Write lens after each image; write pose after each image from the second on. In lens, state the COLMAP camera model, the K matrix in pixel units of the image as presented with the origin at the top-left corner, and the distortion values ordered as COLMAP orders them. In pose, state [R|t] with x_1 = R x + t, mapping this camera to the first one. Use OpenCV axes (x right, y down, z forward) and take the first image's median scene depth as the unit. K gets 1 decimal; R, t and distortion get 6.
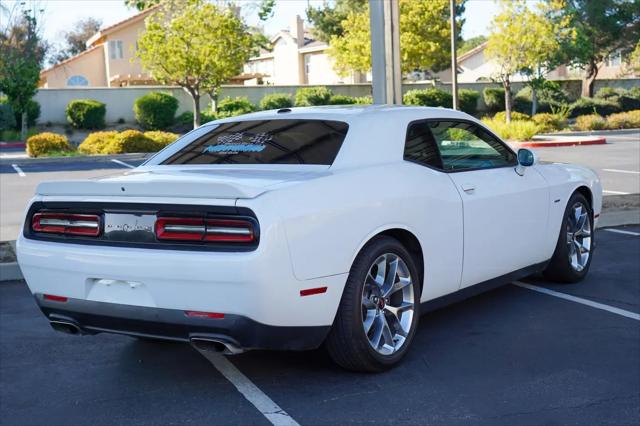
lens RADIAL K [[955.4, 0, 320.0], [0, 955.4, 213.0], [0, 0, 1]] dist [0.020429, 0.068905]
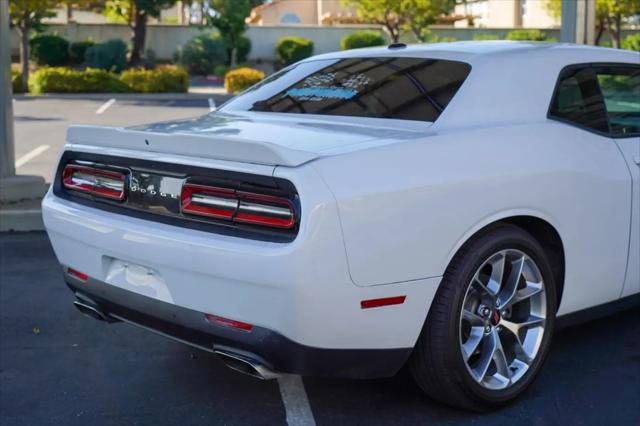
lens RADIAL K [[937.2, 0, 320.0], [0, 937.2, 213.0], [0, 0, 1]] dist [0.028299, -0.011389]
pose [[0.974123, 0.066711, -0.215948, 0.056923], [-0.053051, 0.996243, 0.068453, -0.017383], [0.219703, -0.055225, 0.974002, 0.195439]]
